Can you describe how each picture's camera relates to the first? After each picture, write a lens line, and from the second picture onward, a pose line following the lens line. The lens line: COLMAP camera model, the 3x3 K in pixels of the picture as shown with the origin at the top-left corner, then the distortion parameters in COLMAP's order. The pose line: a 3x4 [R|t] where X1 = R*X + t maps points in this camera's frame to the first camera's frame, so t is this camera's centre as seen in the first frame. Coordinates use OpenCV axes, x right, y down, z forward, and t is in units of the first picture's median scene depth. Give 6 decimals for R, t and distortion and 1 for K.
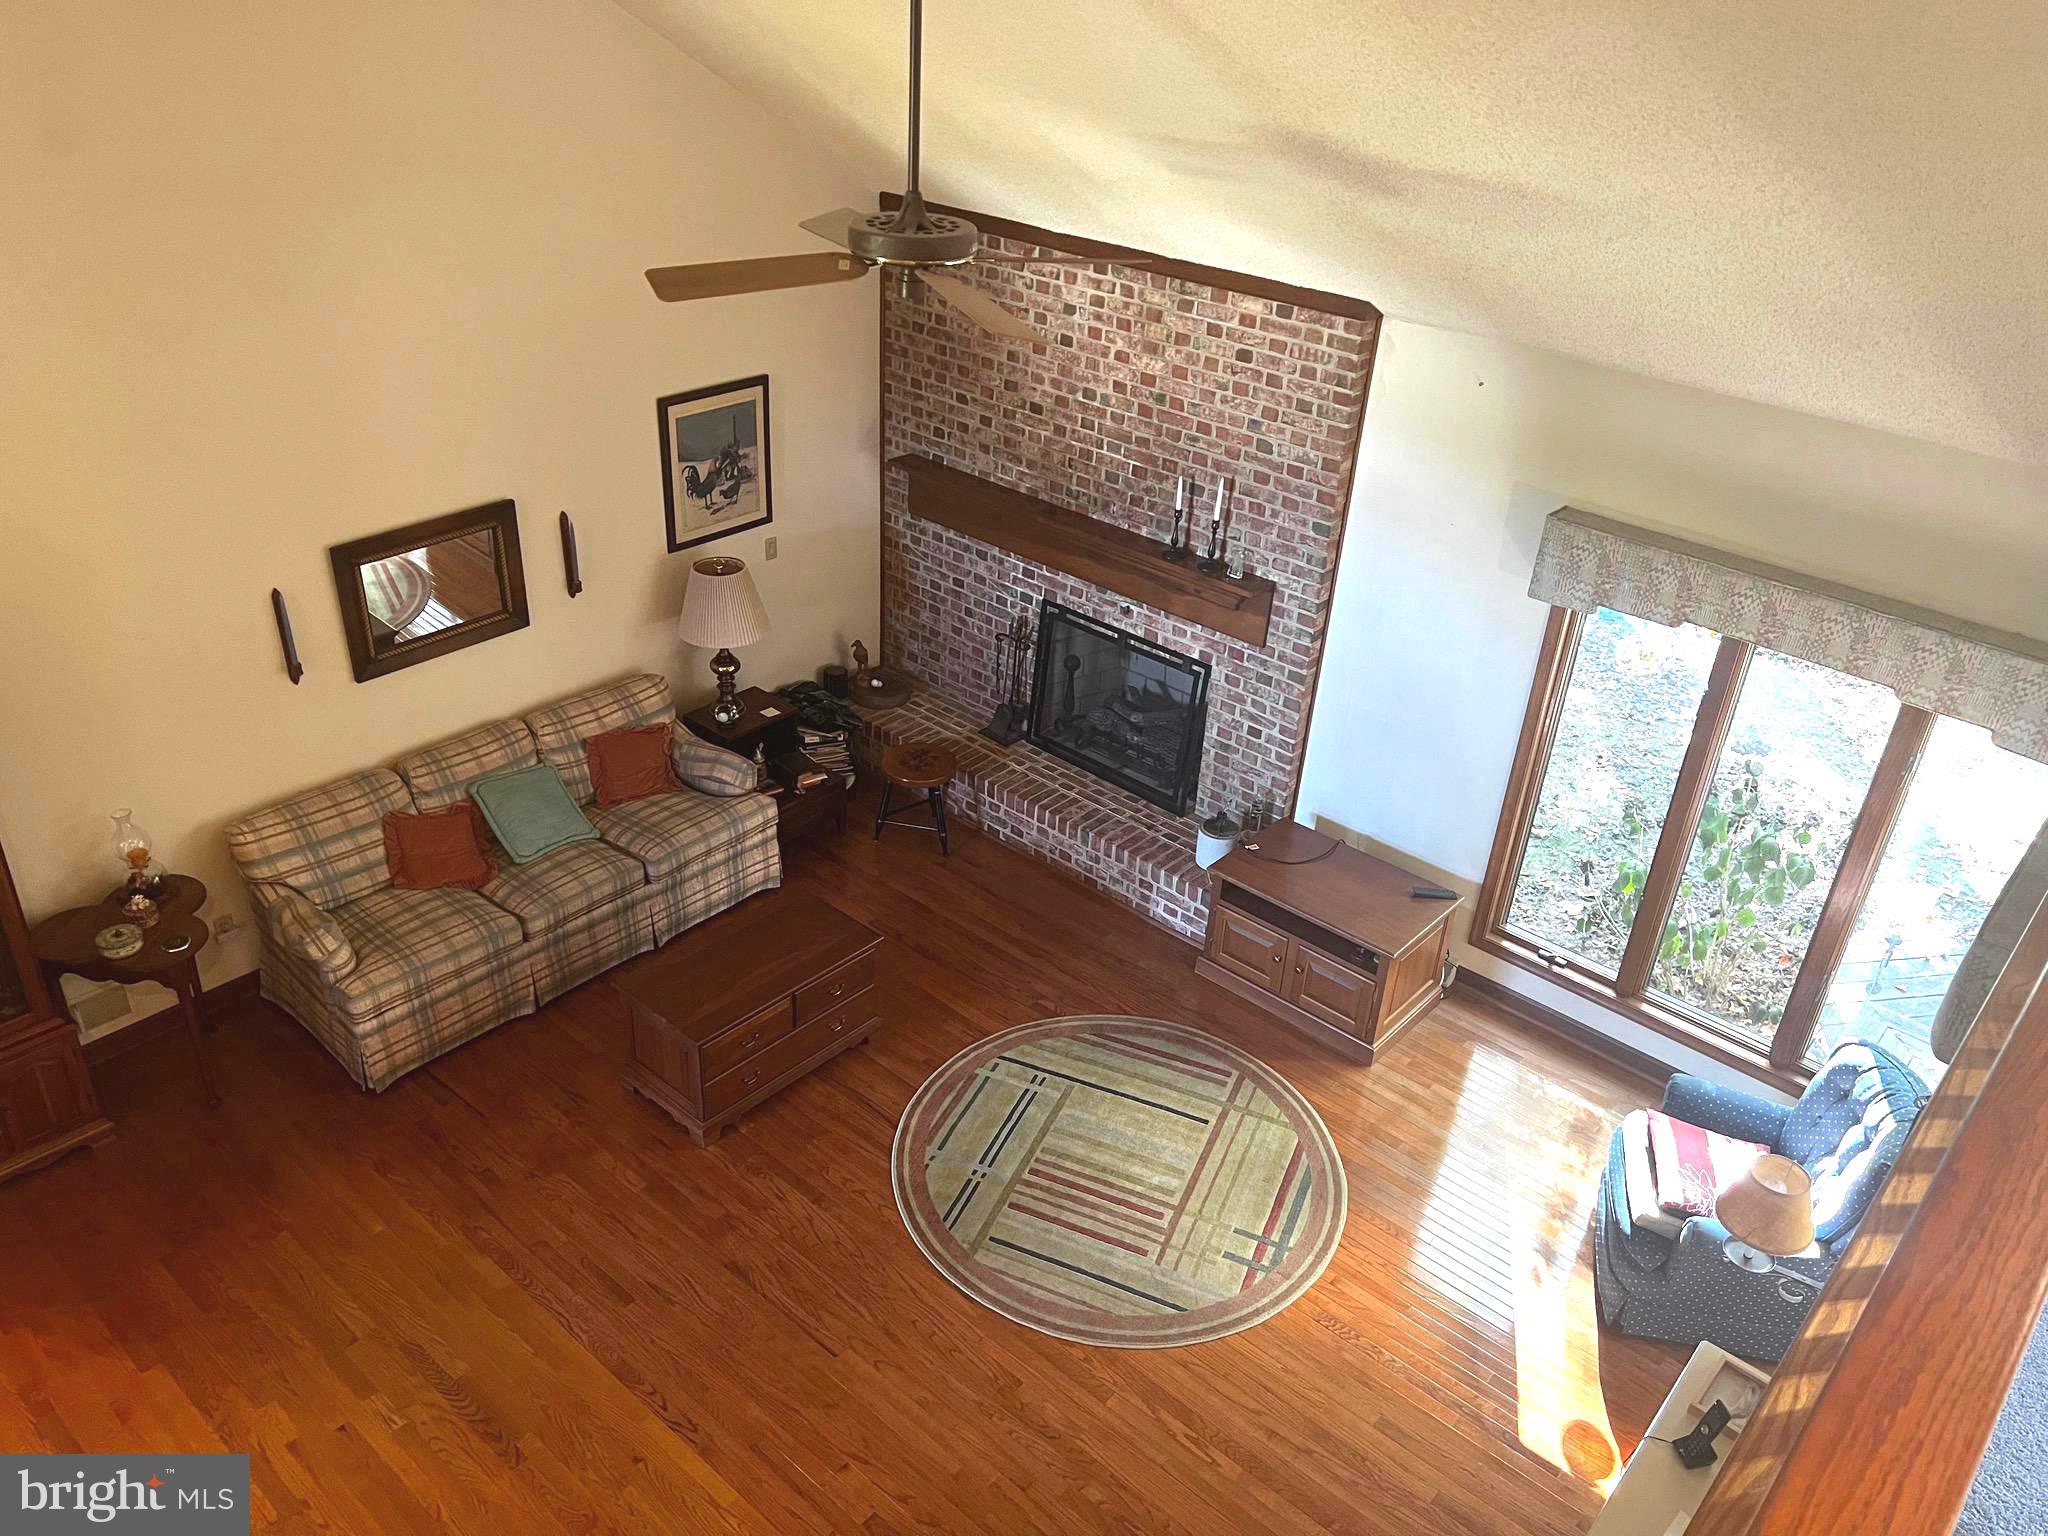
lens RADIAL K [[1541.3, 0, 1017.0], [0, 1541.3, 783.2], [0, 0, 1]] dist [0.080648, -0.079878]
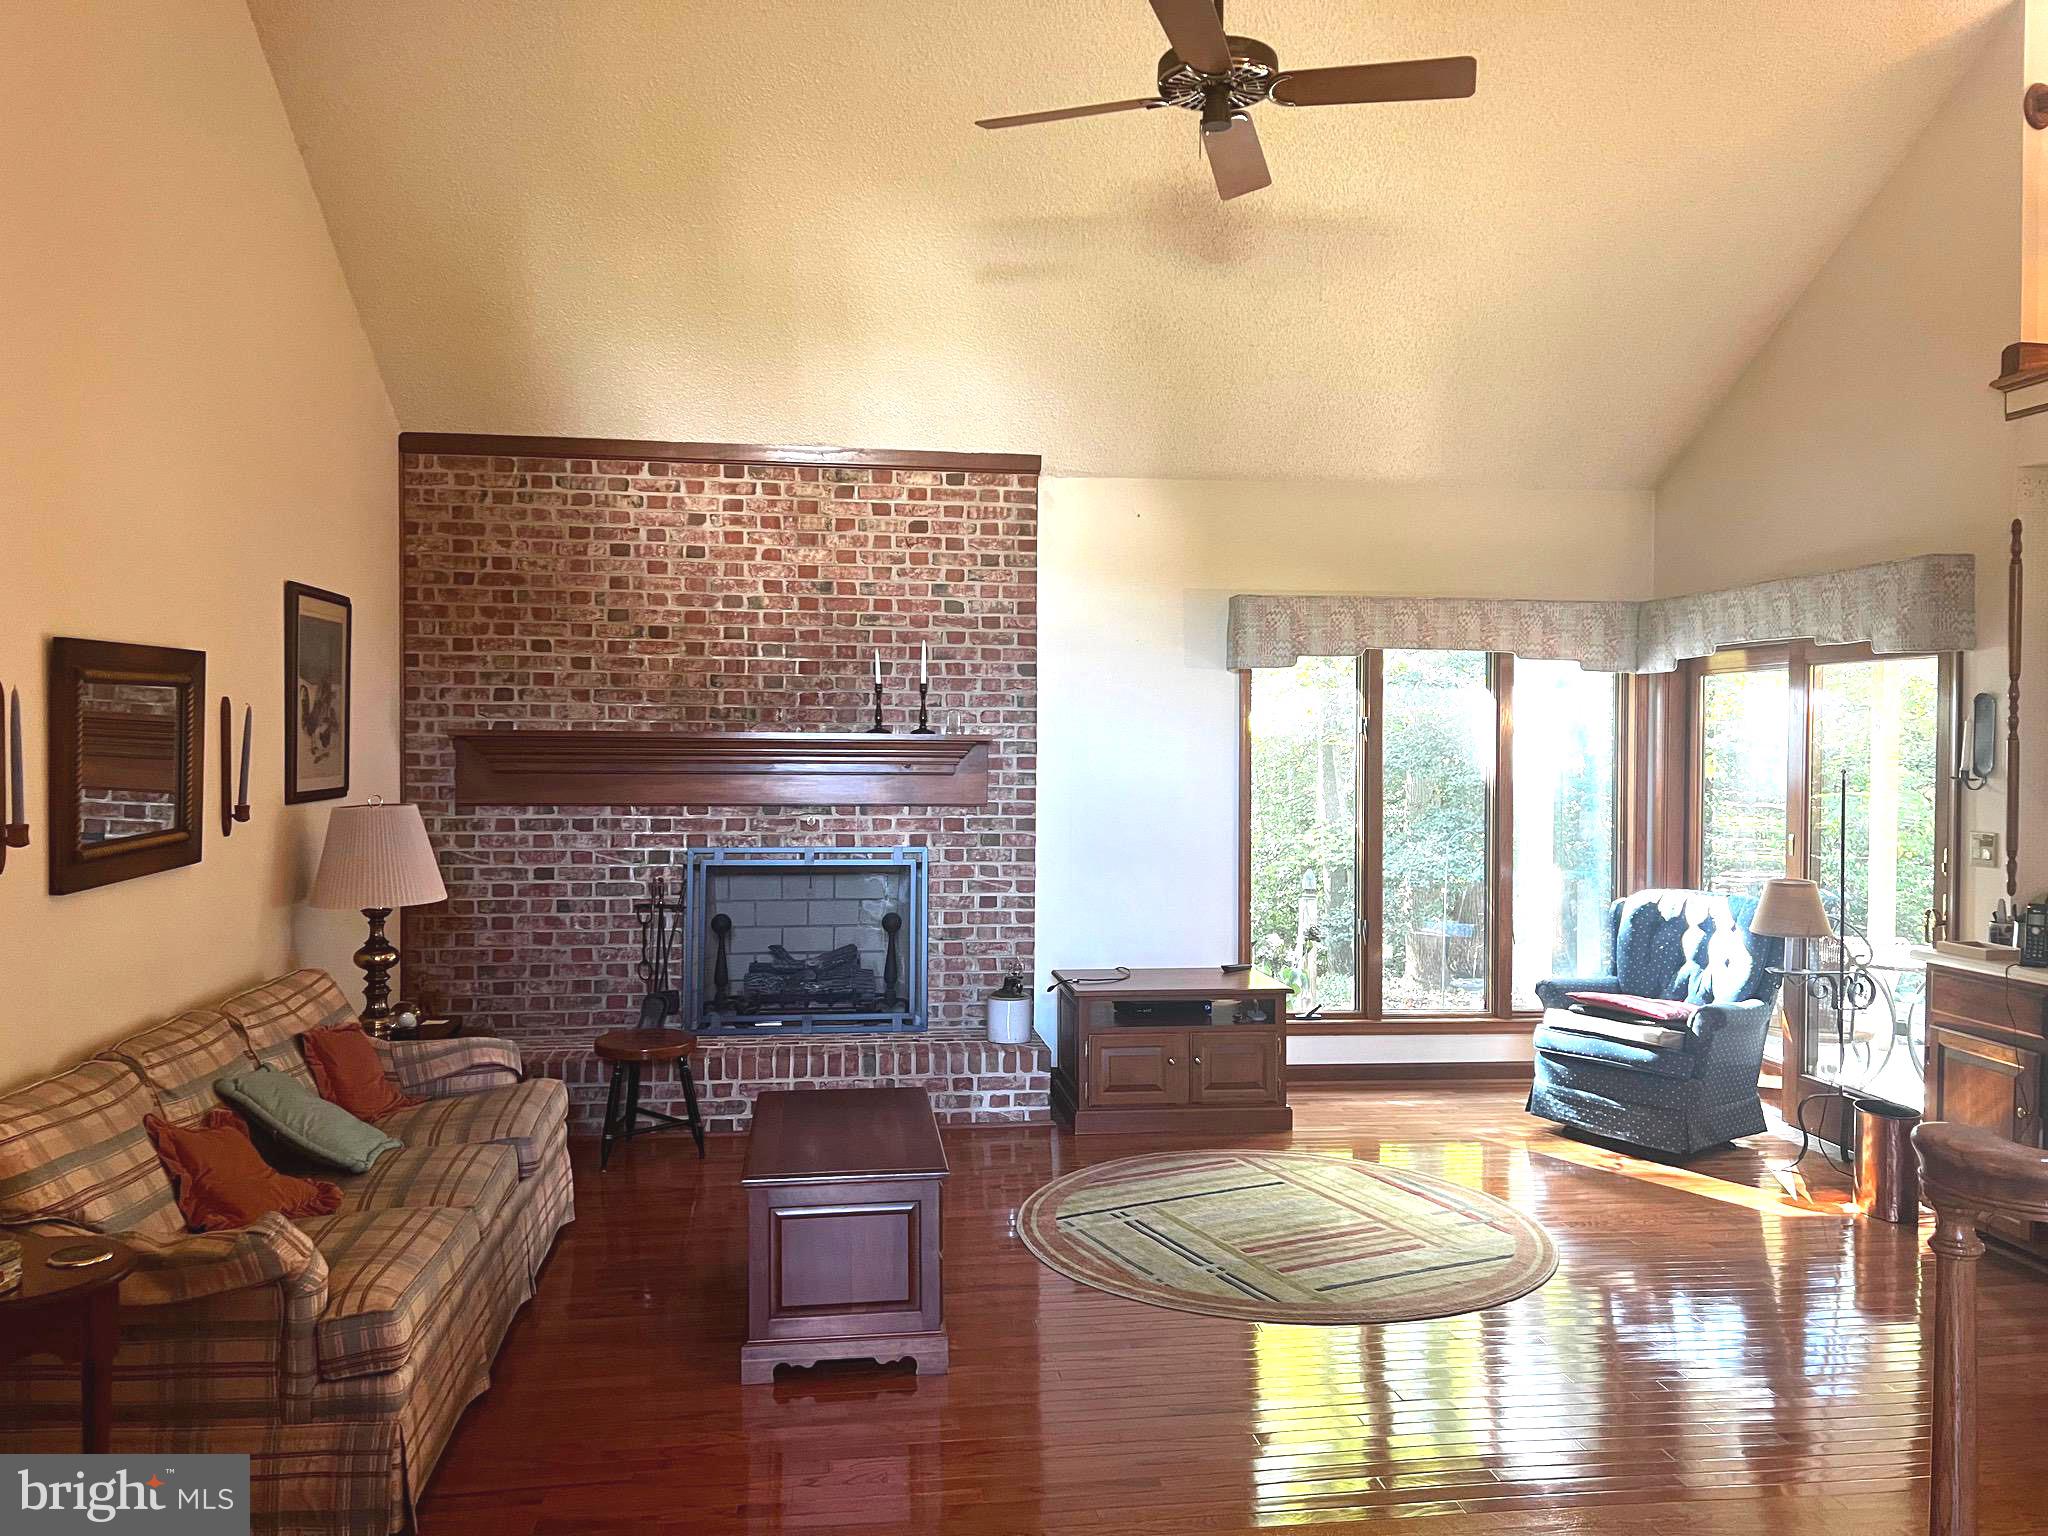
lens RADIAL K [[1541.3, 0, 1016.8], [0, 1541.3, 762.3], [0, 0, 1]] dist [0.080648, -0.079878]
pose [[0.654762, -0.054279, 0.753884, -0.565137], [0.403080, 0.868824, -0.287528, 0.178058], [-0.639385, 0.492138, 0.590751, 0.386568]]
